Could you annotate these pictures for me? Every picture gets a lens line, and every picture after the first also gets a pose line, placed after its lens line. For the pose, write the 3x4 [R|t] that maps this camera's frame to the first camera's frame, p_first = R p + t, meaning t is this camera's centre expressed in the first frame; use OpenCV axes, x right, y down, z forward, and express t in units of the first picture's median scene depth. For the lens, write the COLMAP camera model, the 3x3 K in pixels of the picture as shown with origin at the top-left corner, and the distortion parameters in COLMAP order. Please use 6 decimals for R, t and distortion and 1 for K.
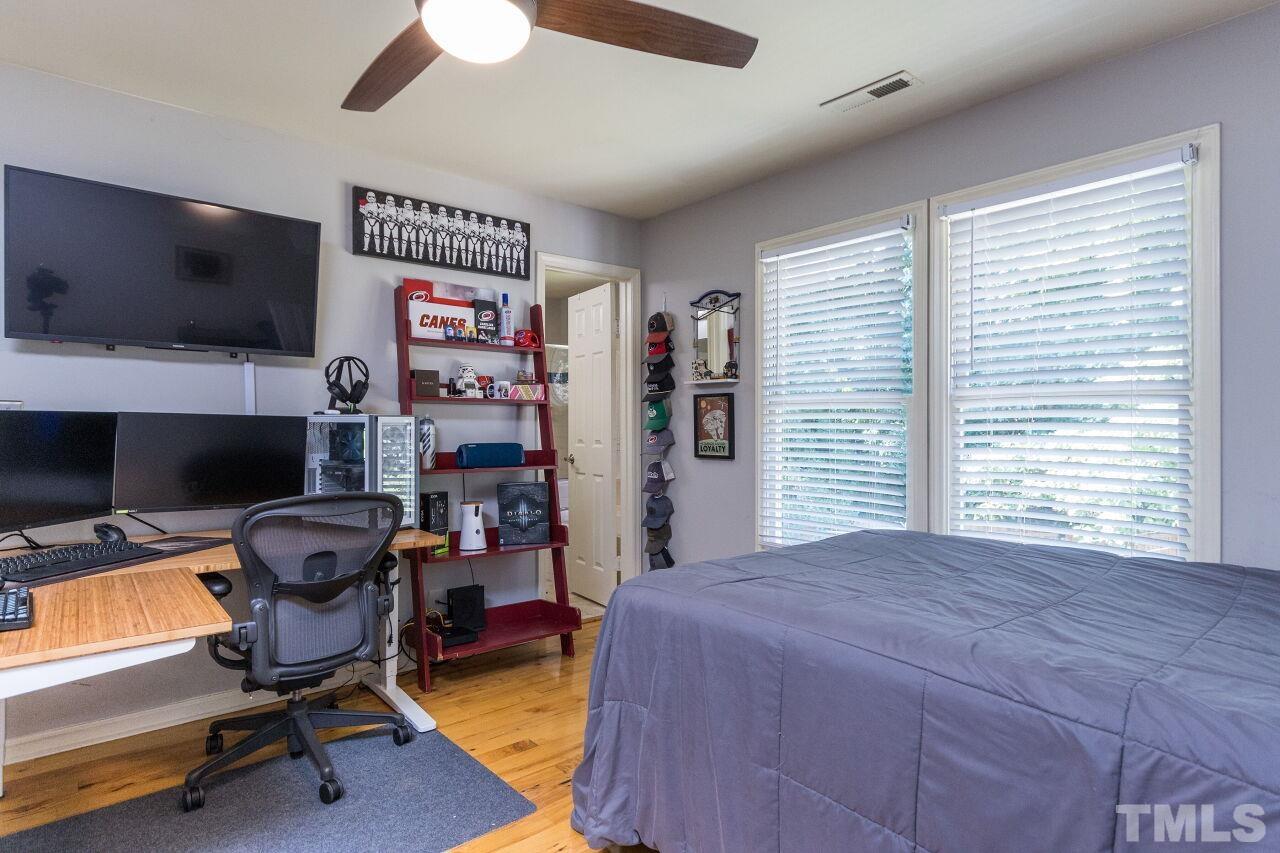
lens RADIAL K [[679.8, 0, 631.4], [0, 679.8, 423.2], [0, 0, 1]] dist [0.009672, -0.000398]
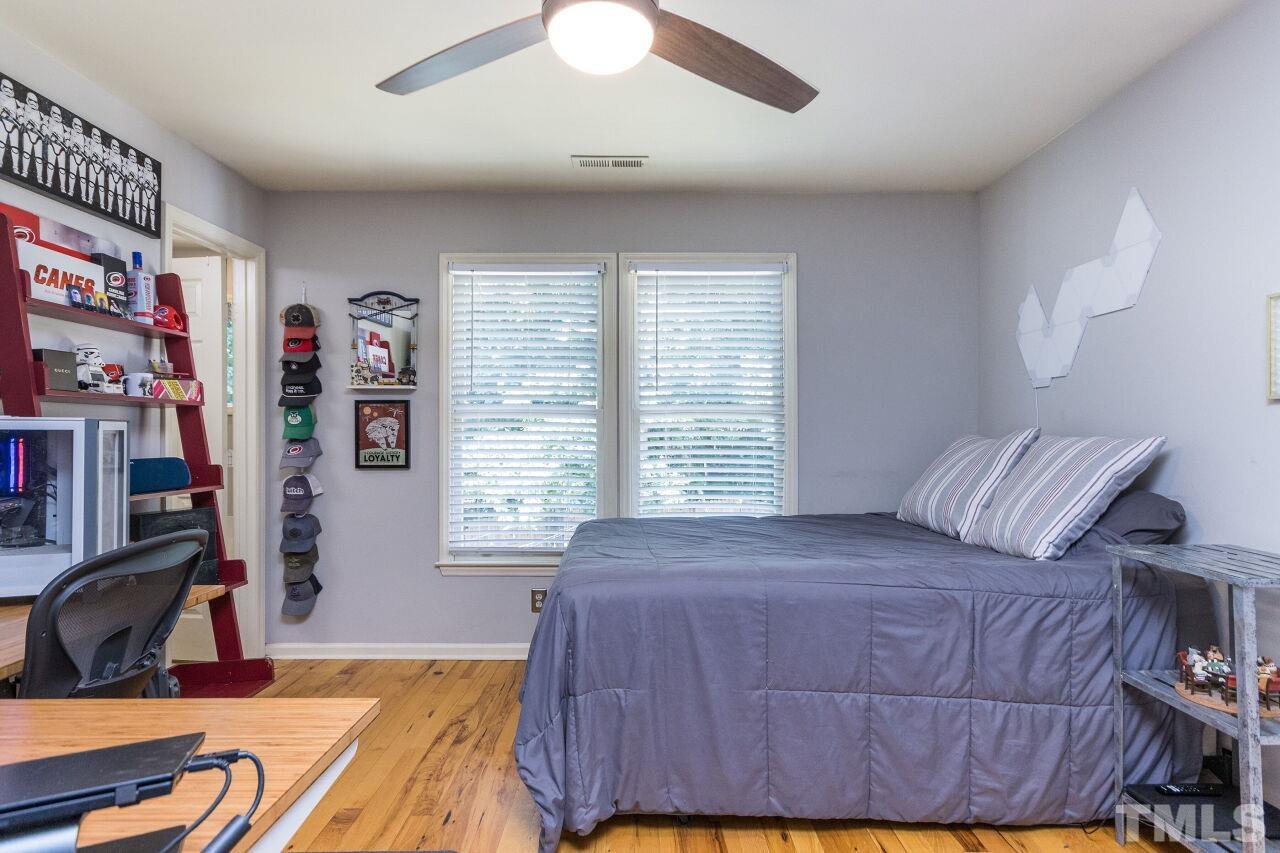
lens RADIAL K [[679.8, 0, 626.6], [0, 679.8, 428.8], [0, 0, 1]] dist [0.009672, -0.000398]
pose [[0.652989, 0.003042, 0.757361, -0.396423], [-0.000575, 0.999994, -0.003521, -0.000144], [-0.757367, 0.001864, 0.652987, 0.131055]]
